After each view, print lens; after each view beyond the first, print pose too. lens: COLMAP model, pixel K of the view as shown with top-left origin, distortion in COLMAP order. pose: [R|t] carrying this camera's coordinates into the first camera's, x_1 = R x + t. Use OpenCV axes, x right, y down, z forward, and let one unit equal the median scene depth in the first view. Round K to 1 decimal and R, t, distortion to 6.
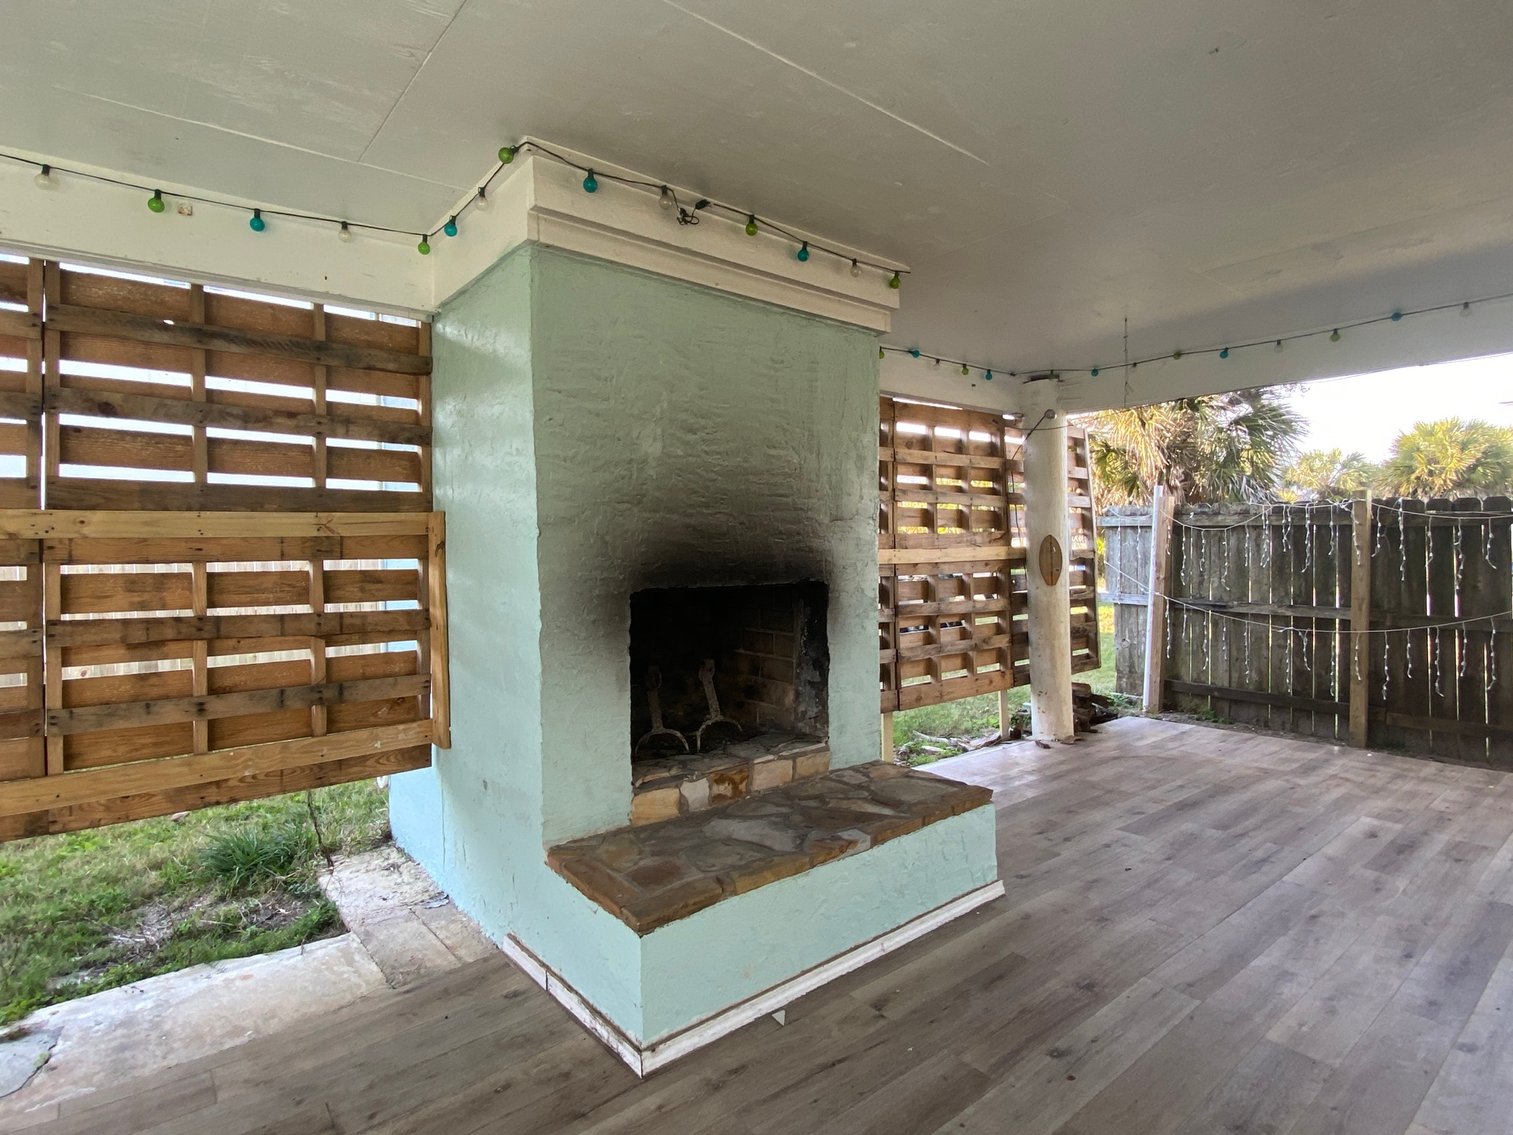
lens RADIAL K [[834.7, 0, 696.8], [0, 834.7, 567.5], [0, 0, 1]] dist [0.055601, -0.060689]
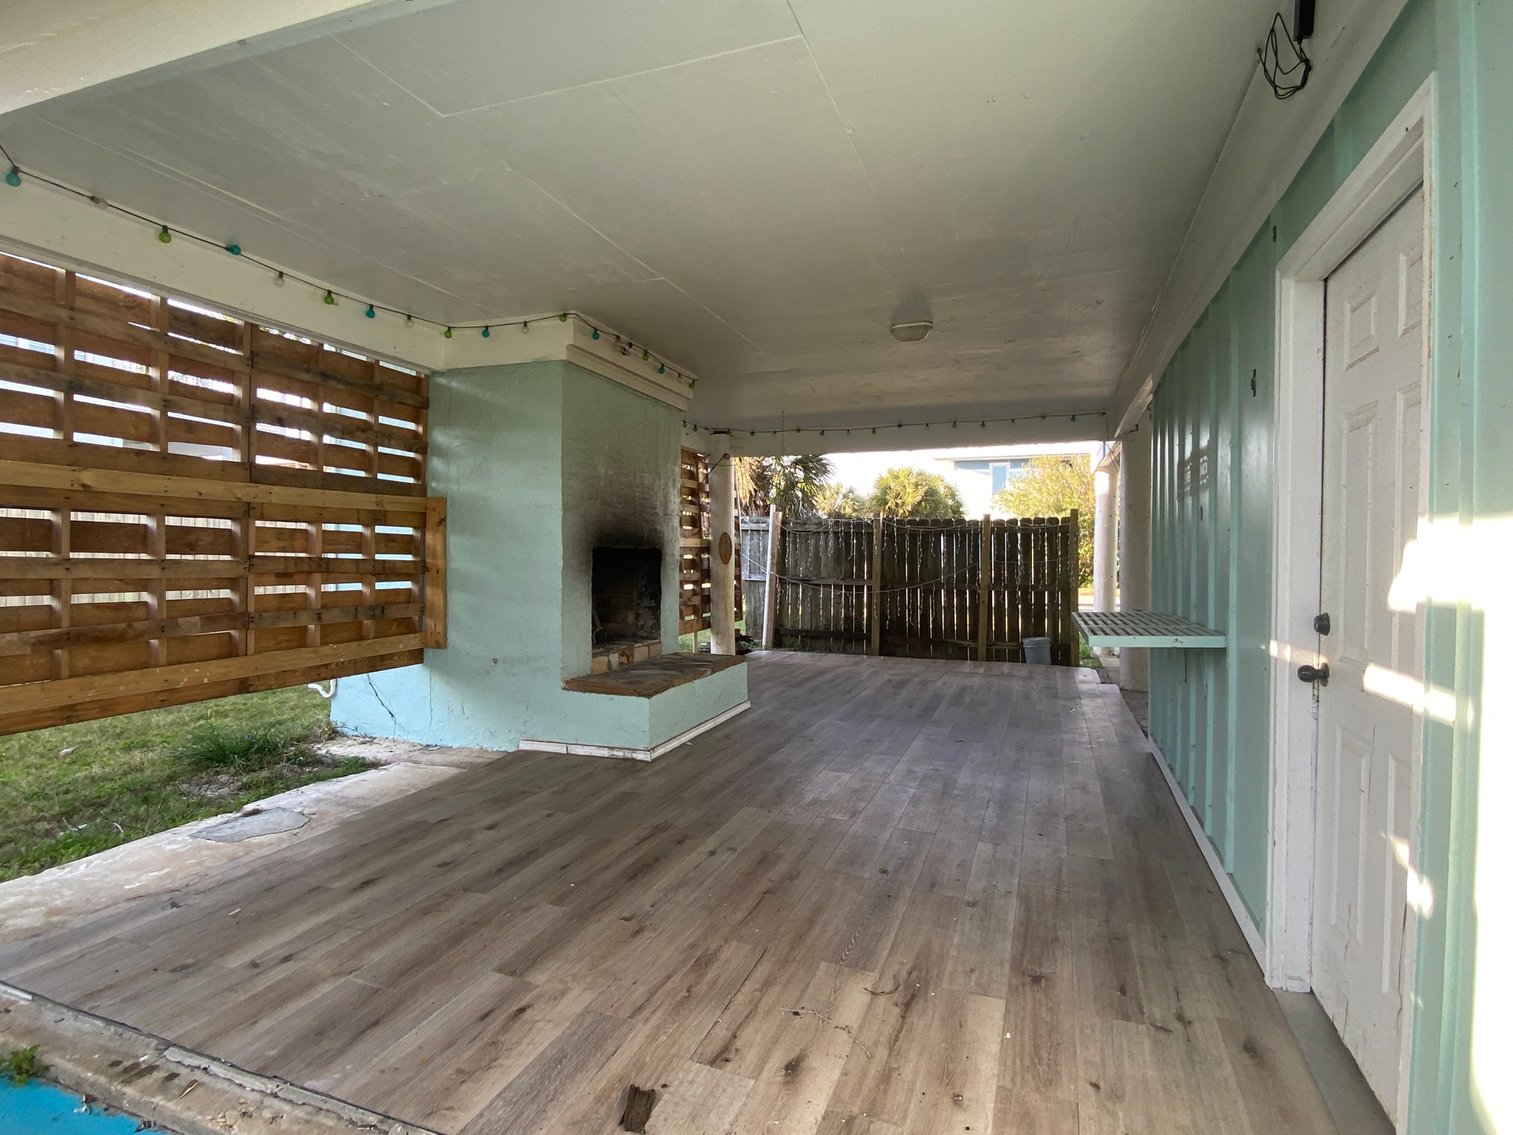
lens RADIAL K [[781.8, 0, 761.1], [0, 781.8, 562.7], [0, 0, 1]] dist [0.002986, -0.014456]
pose [[0.853610, 0.013836, 0.520729, -0.552680], [-0.010037, 0.999898, -0.010114, 0.063539], [-0.520816, 0.003406, 0.853662, -0.556696]]
